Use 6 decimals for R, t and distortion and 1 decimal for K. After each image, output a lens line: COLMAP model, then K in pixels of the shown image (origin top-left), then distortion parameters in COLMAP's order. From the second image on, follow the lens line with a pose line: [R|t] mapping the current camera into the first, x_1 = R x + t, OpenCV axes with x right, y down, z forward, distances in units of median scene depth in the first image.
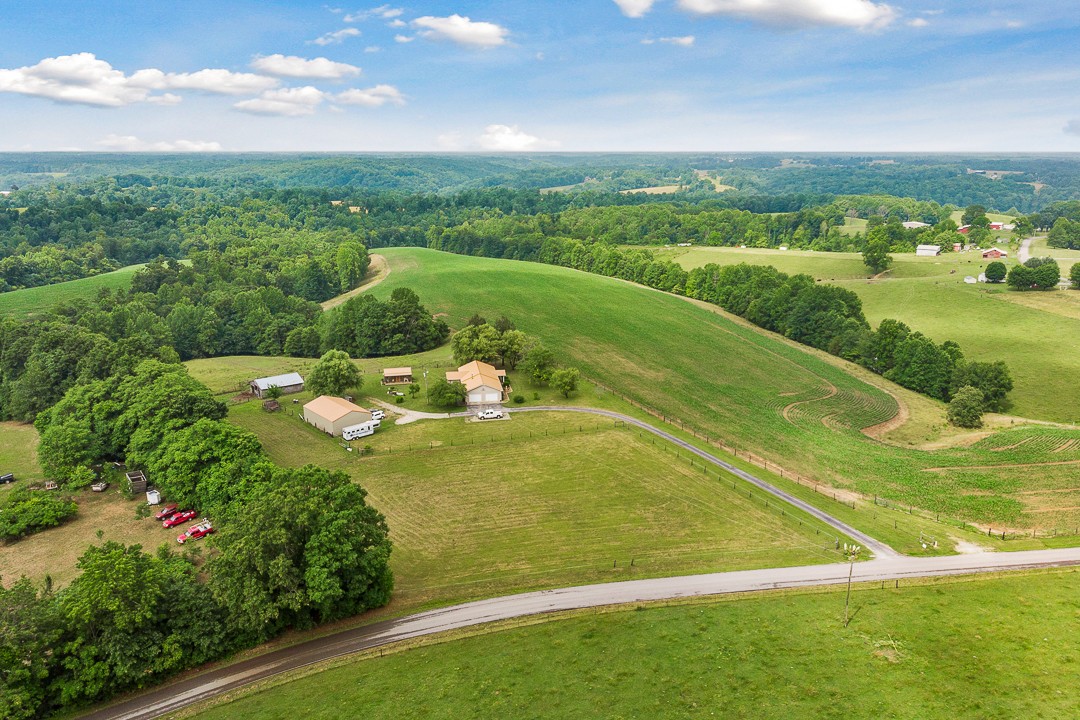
lens RADIAL K [[799.6, 0, 540.0], [0, 799.6, 360.0], [0, 0, 1]] dist [0.003849, -0.005972]
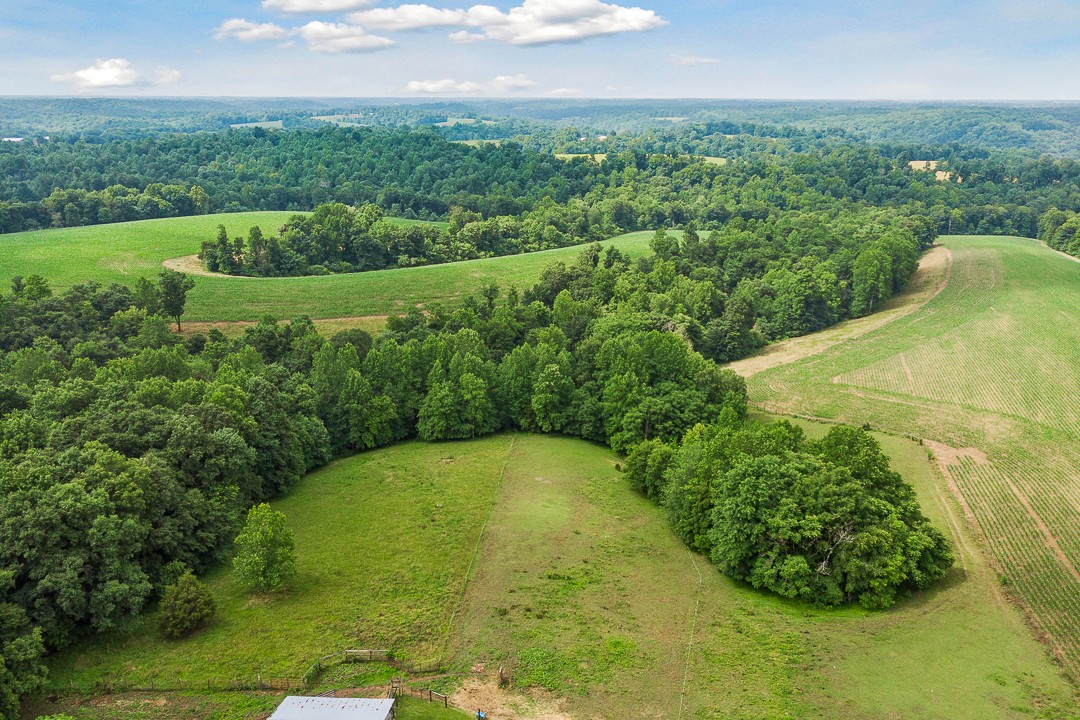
lens RADIAL K [[799.6, 0, 540.0], [0, 799.6, 360.0], [0, 0, 1]] dist [0.003849, -0.005972]
pose [[0.757417, 0.203850, -0.620294, -0.023782], [-0.165960, 0.978919, 0.119060, -0.084726], [0.631488, 0.012766, 0.775281, 0.320964]]
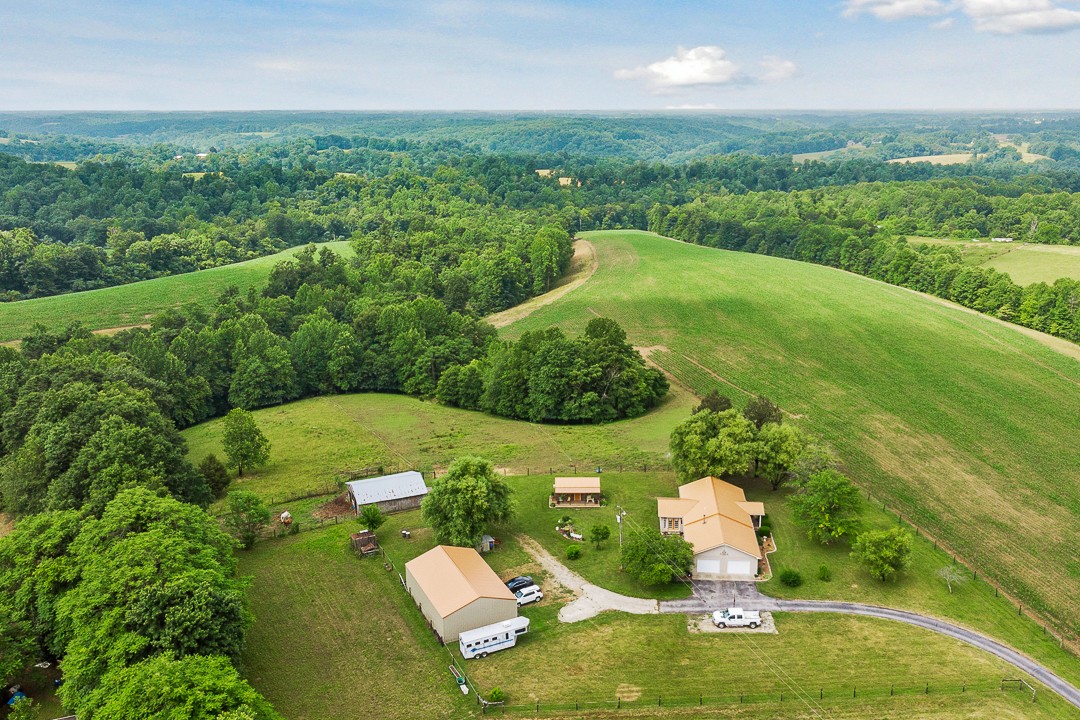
lens RADIAL K [[905.3, 0, 563.1], [0, 905.3, 360.9], [0, 0, 1]] dist [0.139079, -0.372652]
pose [[0.972676, 0.060432, -0.224165, -0.017816], [-0.057556, 0.998155, 0.019344, -0.038411], [0.224921, -0.005913, 0.974359, 0.142447]]
